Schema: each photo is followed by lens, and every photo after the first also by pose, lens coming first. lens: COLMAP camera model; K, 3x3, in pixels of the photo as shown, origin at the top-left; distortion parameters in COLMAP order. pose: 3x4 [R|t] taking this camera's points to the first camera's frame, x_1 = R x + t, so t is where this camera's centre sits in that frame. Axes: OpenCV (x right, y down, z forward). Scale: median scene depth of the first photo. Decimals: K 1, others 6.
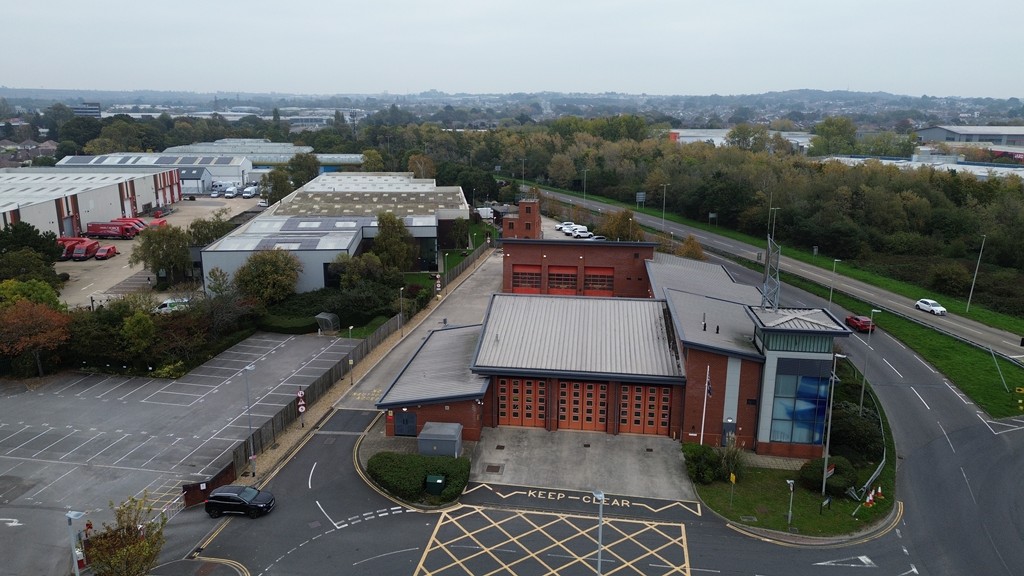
lens RADIAL K [[720.0, 0, 511.9], [0, 720.0, 284.4], [0, 0, 1]] dist [0.075346, -0.068511]
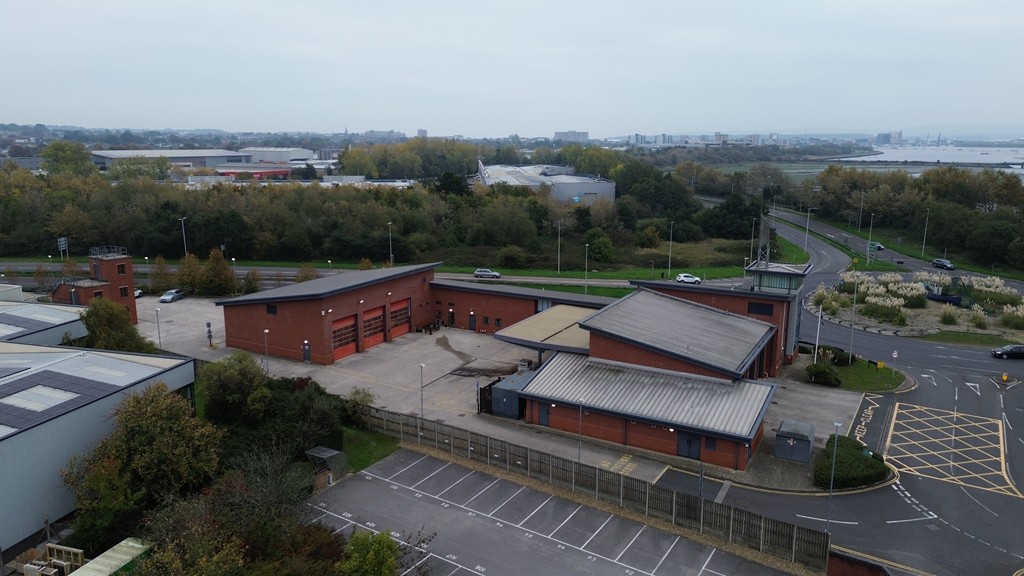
lens RADIAL K [[720.0, 0, 512.1], [0, 720.0, 278.9], [0, 0, 1]] dist [0.075346, -0.068511]
pose [[0.378278, -0.183971, 0.907227, -0.961523], [0.221677, 0.969539, 0.104176, -0.169518], [-0.898758, 0.161704, 0.407537, 0.750708]]
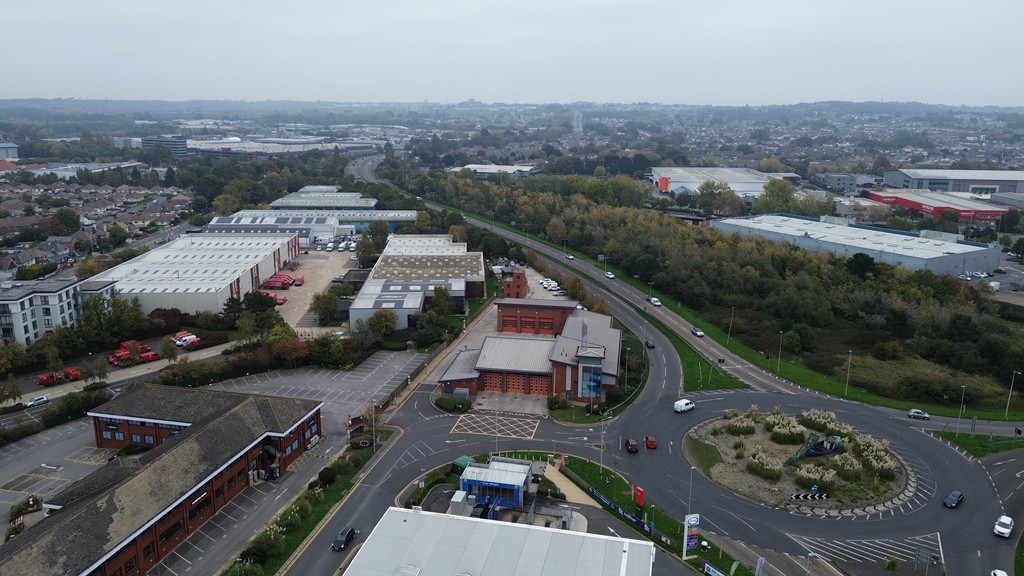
lens RADIAL K [[720.0, 0, 514.9], [0, 720.0, 283.3], [0, 0, 1]] dist [0.075346, -0.068511]
pose [[0.998871, 0.012355, -0.045861, 0.187897], [-0.012521, 0.999916, -0.003348, -0.166487], [0.045816, 0.003918, 0.998942, -1.444935]]
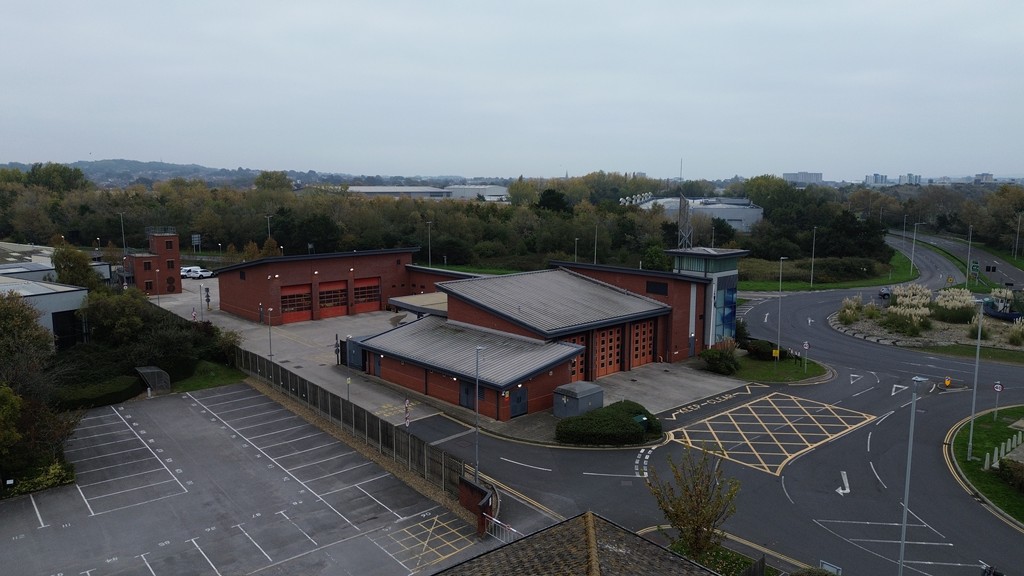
lens RADIAL K [[720.0, 0, 512.6], [0, 720.0, 287.0], [0, 0, 1]] dist [0.075346, -0.068511]
pose [[0.641228, -0.116353, 0.758478, -0.734715], [0.186347, 0.982460, -0.006828, 0.046422], [-0.744380, 0.145718, 0.651663, 0.337079]]
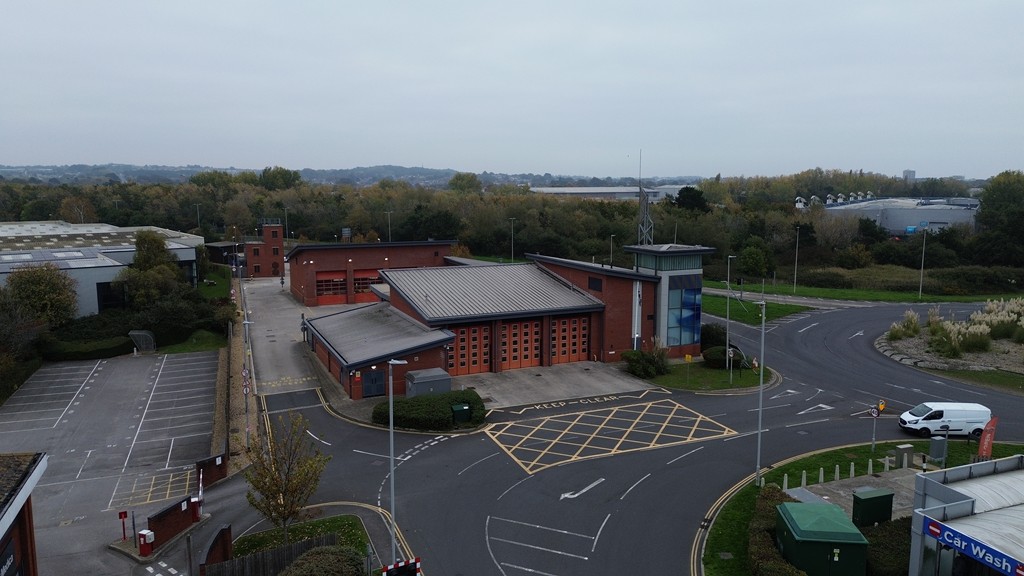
lens RADIAL K [[720.0, 0, 512.7], [0, 720.0, 284.7], [0, 0, 1]] dist [0.075346, -0.068511]
pose [[0.853915, -0.080522, 0.514145, -0.418119], [0.131823, 0.989204, -0.064016, 0.131177], [-0.503439, 0.122440, 0.855311, 0.055671]]
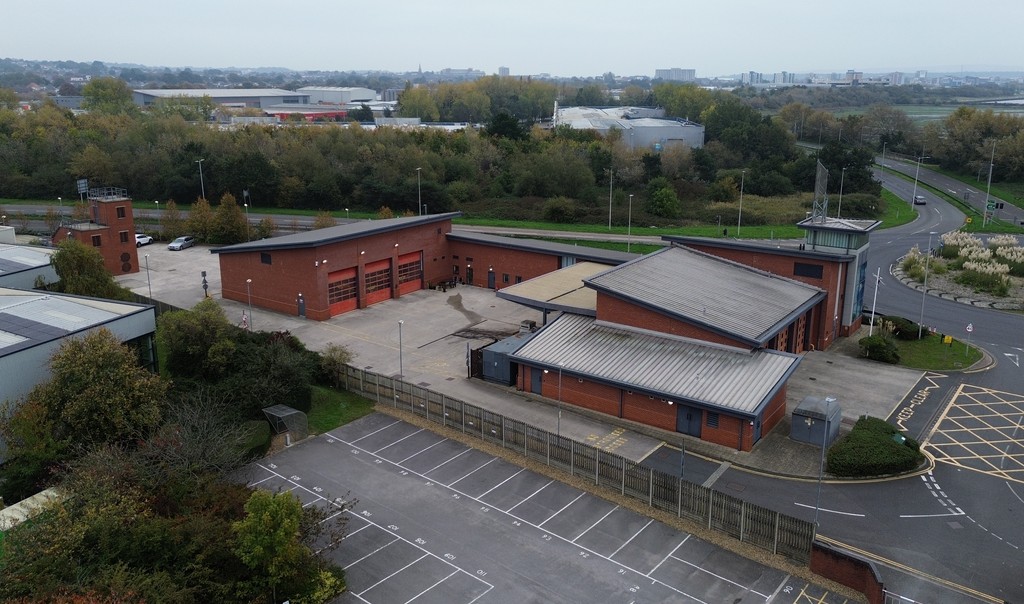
lens RADIAL K [[808.8, 0, 522.9], [0, 808.8, 282.6], [0, 0, 1]] dist [0.073631, -0.060043]
pose [[0.470418, -0.222146, 0.854025, -0.911093], [0.210650, 0.968085, 0.135783, -0.133365], [-0.856933, 0.116025, 0.502199, 0.652272]]
